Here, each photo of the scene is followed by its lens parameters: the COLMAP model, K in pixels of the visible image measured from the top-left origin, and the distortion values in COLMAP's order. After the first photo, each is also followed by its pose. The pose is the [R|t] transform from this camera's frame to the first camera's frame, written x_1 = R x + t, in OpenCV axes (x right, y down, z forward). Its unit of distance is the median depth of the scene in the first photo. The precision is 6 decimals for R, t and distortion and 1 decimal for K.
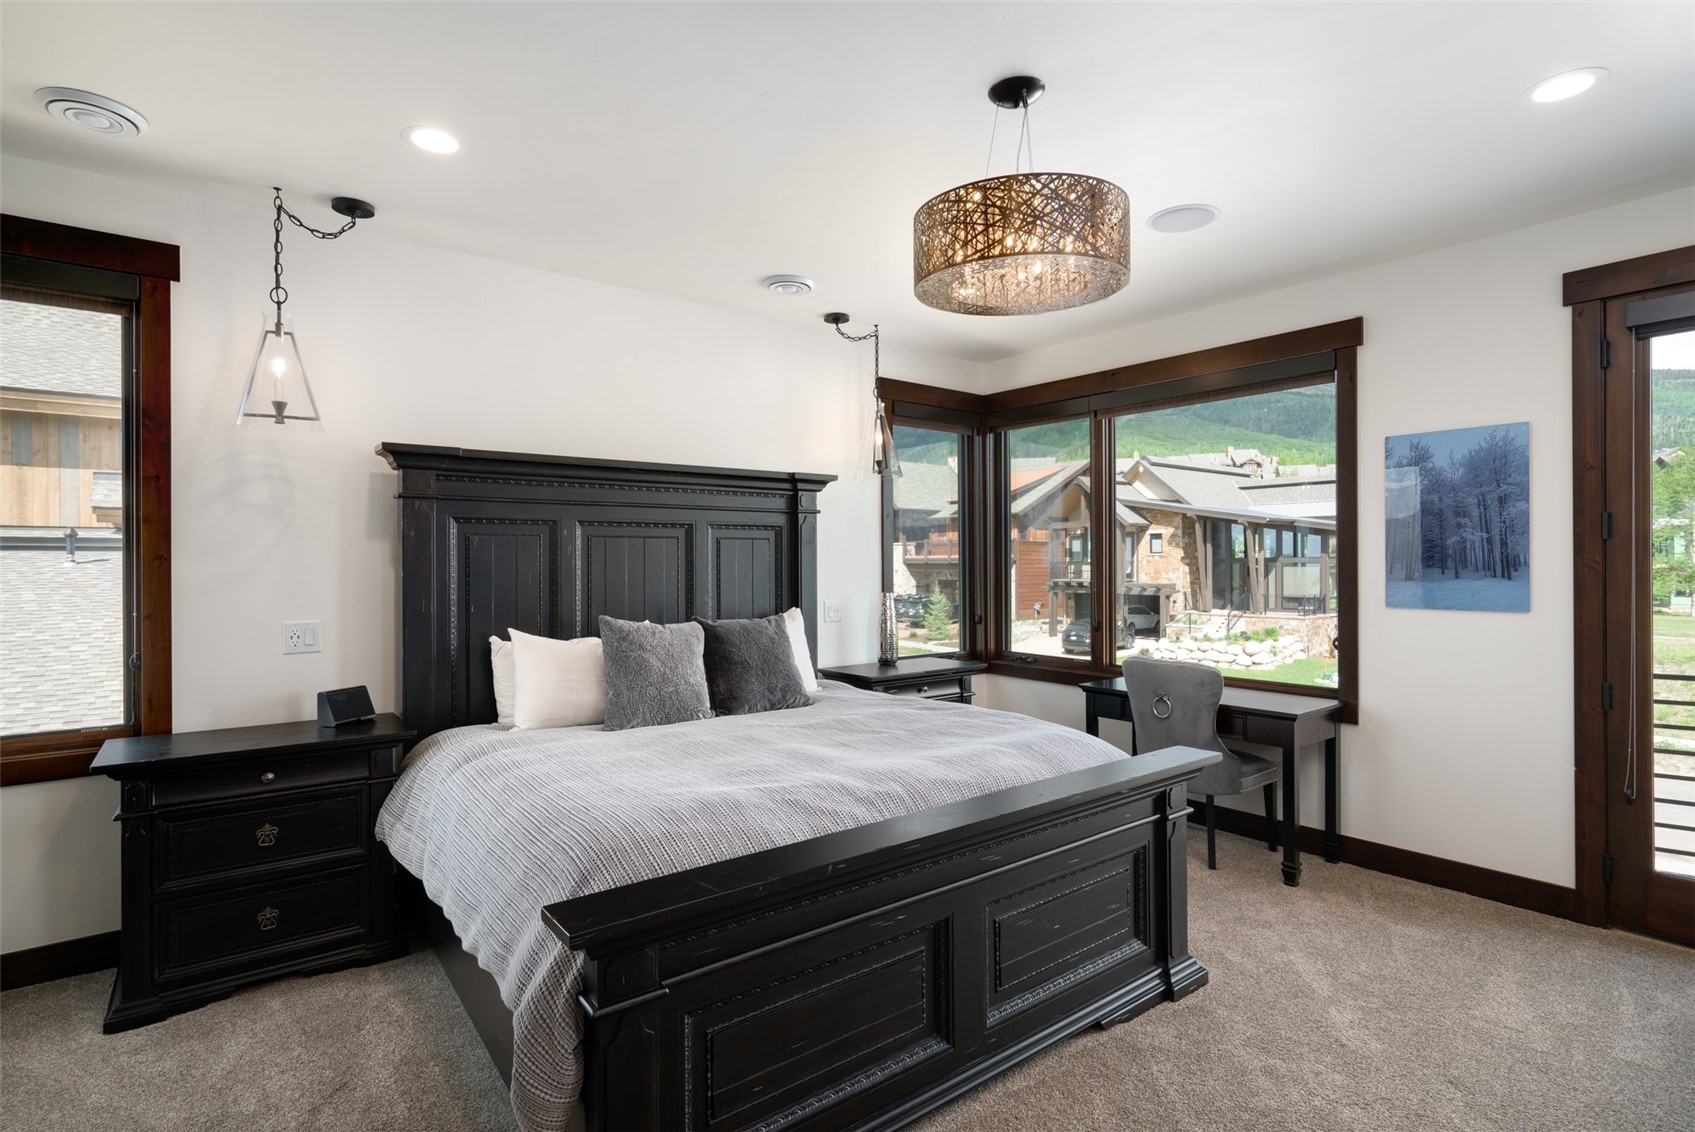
lens RADIAL K [[844.1, 0, 854.0], [0, 844.1, 560.5], [0, 0, 1]] dist [0.001447, -0.002704]
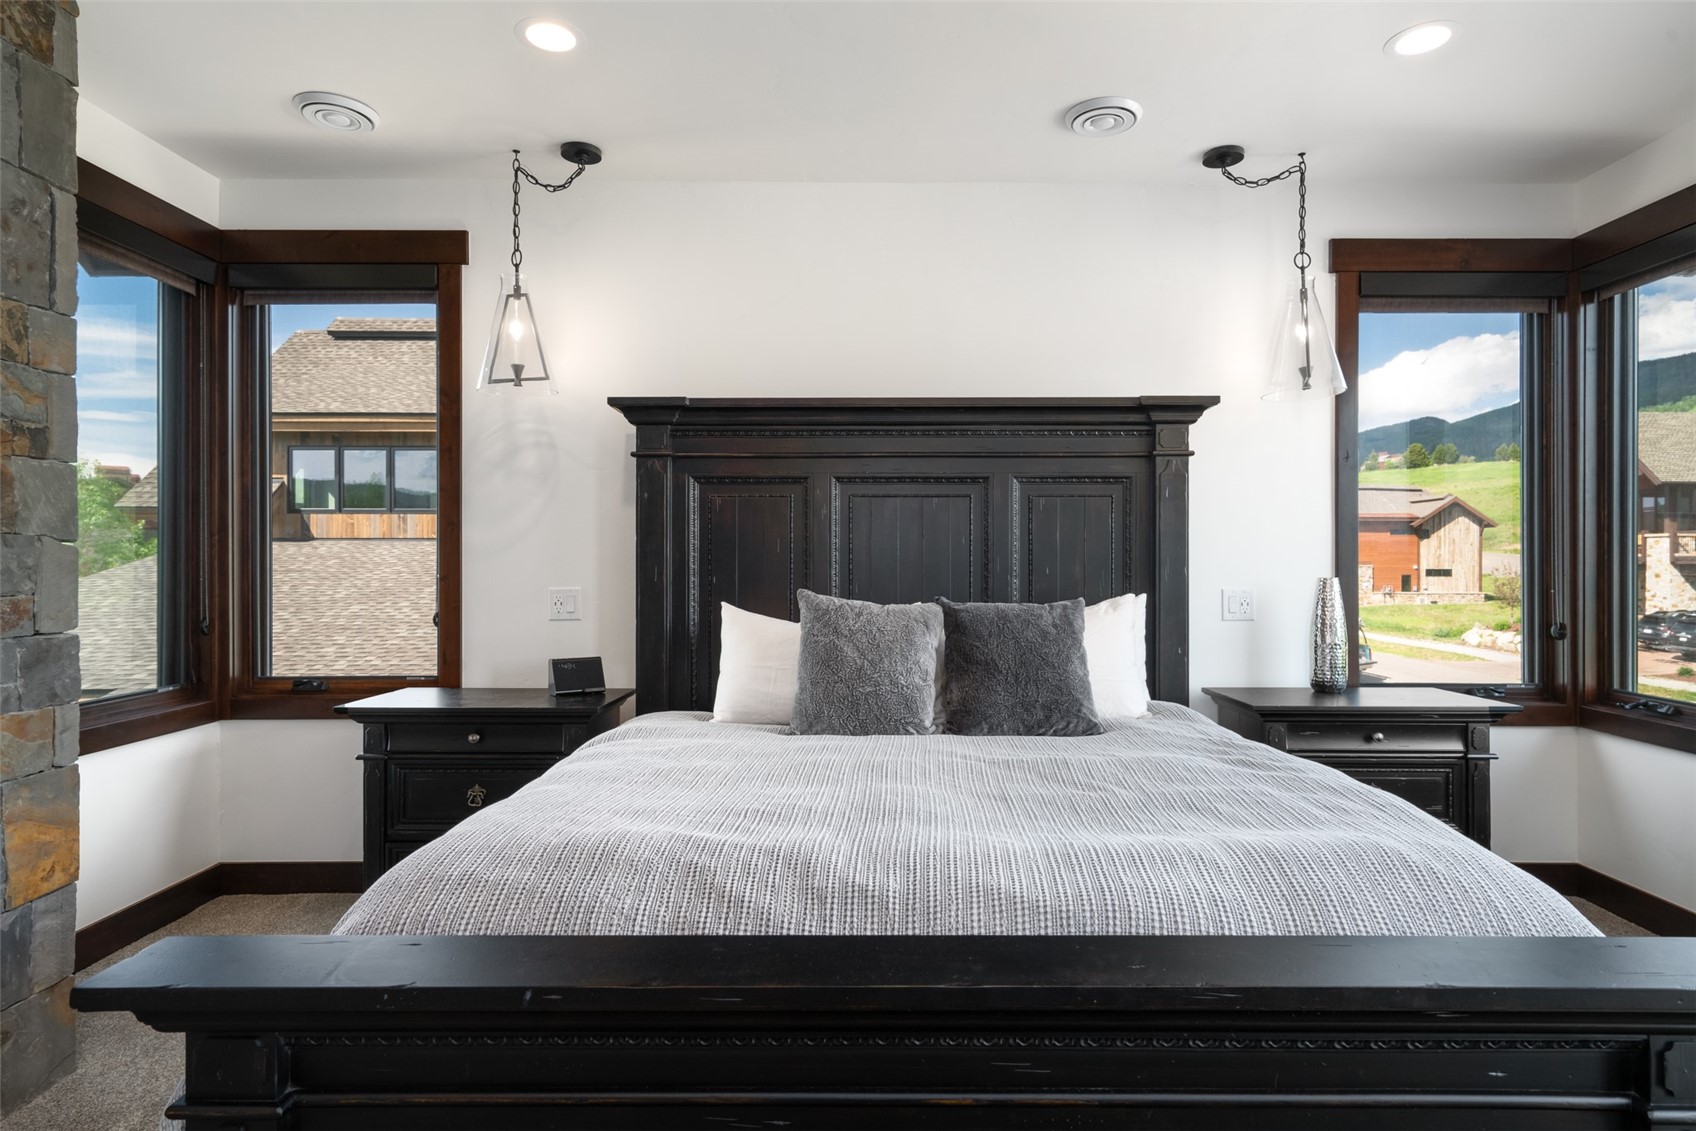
lens RADIAL K [[930.0, 0, 853.7], [0, 930.0, 568.2], [0, 0, 1]] dist [0.000511, 0.009010]
pose [[0.784071, 0.007189, -0.620630, 0.268527], [-0.001927, 0.999956, 0.009148, 0.035334], [0.620669, -0.005977, 0.784050, 0.326752]]
